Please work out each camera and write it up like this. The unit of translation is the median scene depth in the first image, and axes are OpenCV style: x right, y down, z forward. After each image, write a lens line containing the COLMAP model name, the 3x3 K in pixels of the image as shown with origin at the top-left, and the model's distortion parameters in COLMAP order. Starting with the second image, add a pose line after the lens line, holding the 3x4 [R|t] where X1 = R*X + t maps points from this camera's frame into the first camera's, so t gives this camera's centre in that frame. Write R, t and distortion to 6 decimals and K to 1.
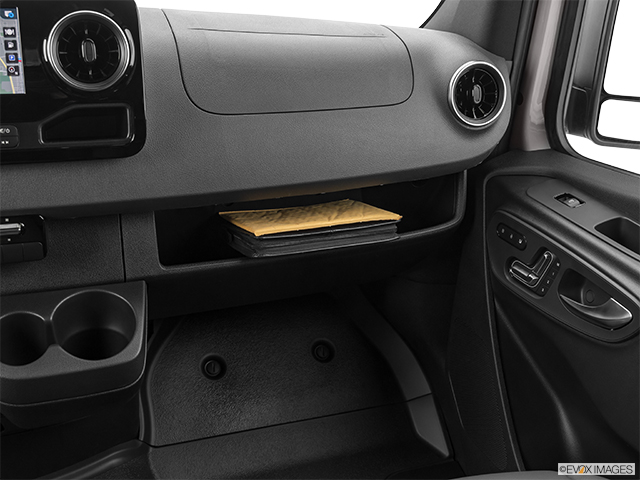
lens RADIAL K [[668.5, 0, 320.0], [0, 668.5, 240.0], [0, 0, 1]] dist [-0.000181, -0.004252]
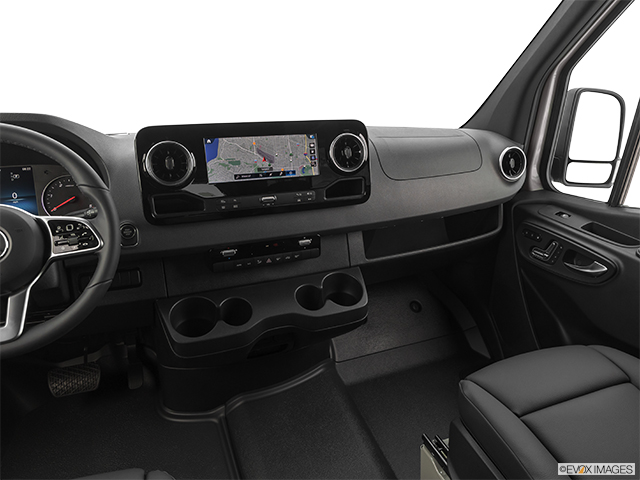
lens RADIAL K [[466.2, 0, 320.0], [0, 466.2, 240.0], [0, 0, 1]] dist [-0.002614, -0.000979]
pose [[0.997031, -0.051267, 0.057446, -0.418040], [0.053264, 0.998009, -0.033787, 0.022050], [-0.055600, 0.036746, 0.997777, -0.325124]]
